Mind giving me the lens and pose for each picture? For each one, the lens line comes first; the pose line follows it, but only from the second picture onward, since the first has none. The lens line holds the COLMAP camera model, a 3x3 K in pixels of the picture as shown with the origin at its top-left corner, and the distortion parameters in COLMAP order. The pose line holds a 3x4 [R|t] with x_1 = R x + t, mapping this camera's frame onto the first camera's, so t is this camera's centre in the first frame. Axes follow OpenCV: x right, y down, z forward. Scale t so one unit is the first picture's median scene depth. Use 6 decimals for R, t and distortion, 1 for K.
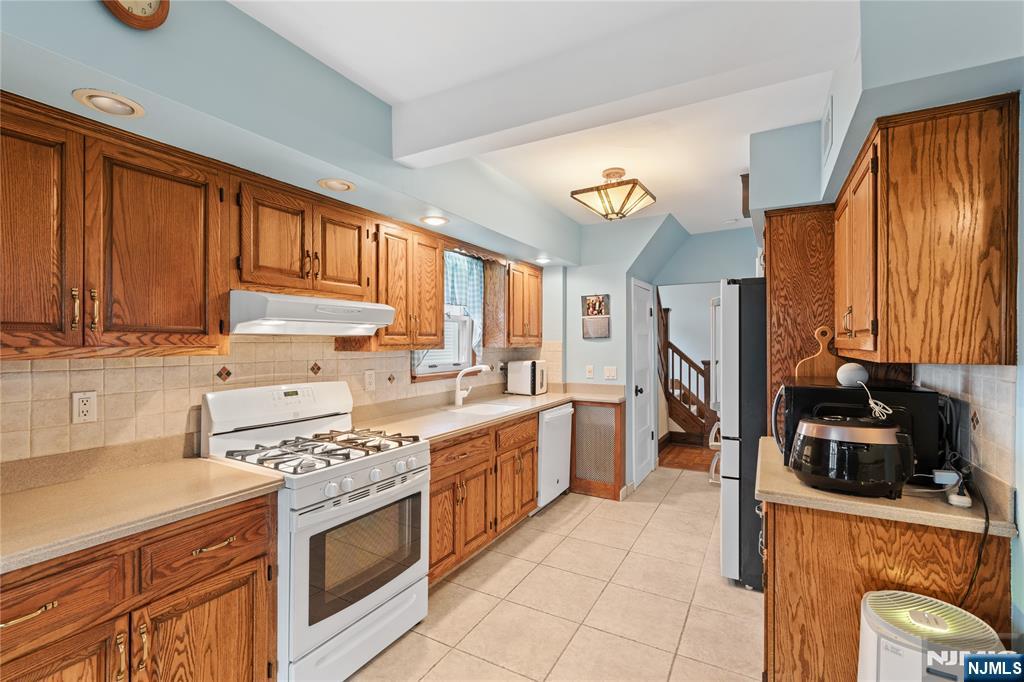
lens RADIAL K [[459.0, 0, 511.4], [0, 459.0, 339.4], [0, 0, 1]] dist [-0.007056, 0.001422]
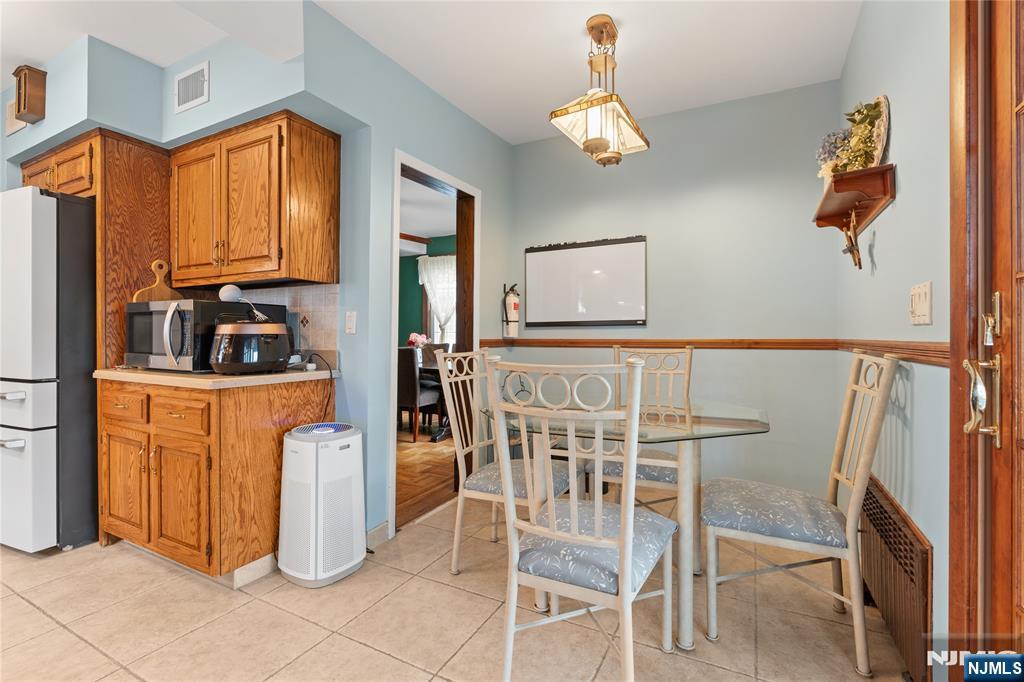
lens RADIAL K [[459.0, 0, 512.3], [0, 459.0, 339.8], [0, 0, 1]] dist [-0.007056, 0.001422]
pose [[-0.034147, -0.008167, 0.999383, -0.423470], [-0.005490, 0.999953, 0.007984, 0.145325], [-0.999402, -0.005214, -0.034190, 0.199552]]
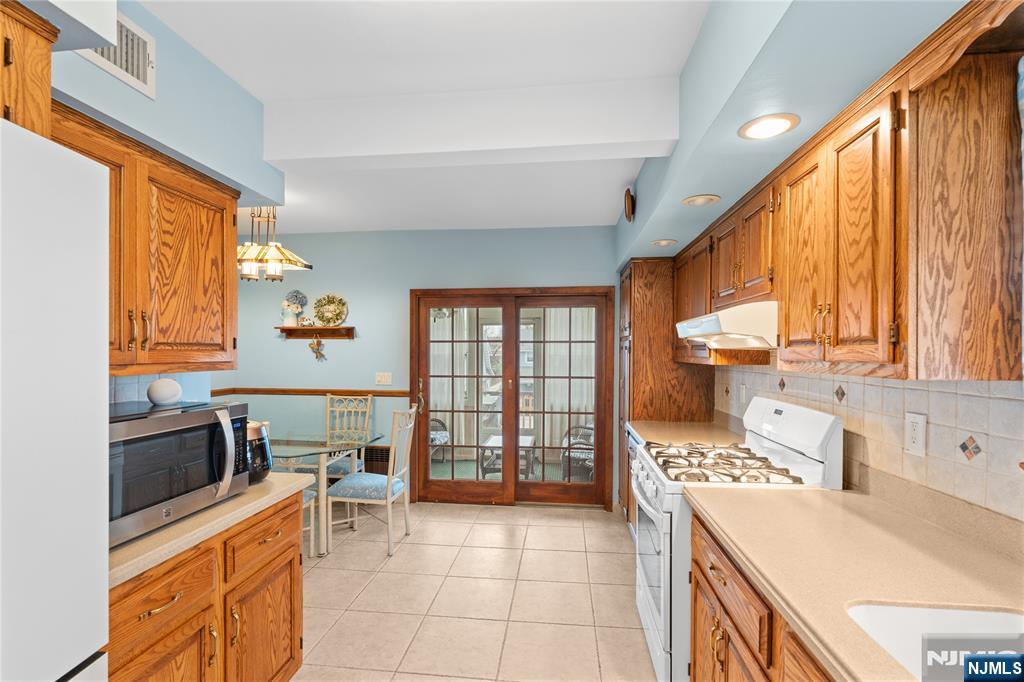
lens RADIAL K [[459.0, 0, 511.9], [0, 459.0, 349.8], [0, 0, 1]] dist [-0.007056, 0.001422]
pose [[-0.919531, -0.003542, -0.393001, 0.360484], [-0.000525, 0.999970, -0.007785, 0.001477], [0.393017, -0.006953, -0.919505, 1.588842]]
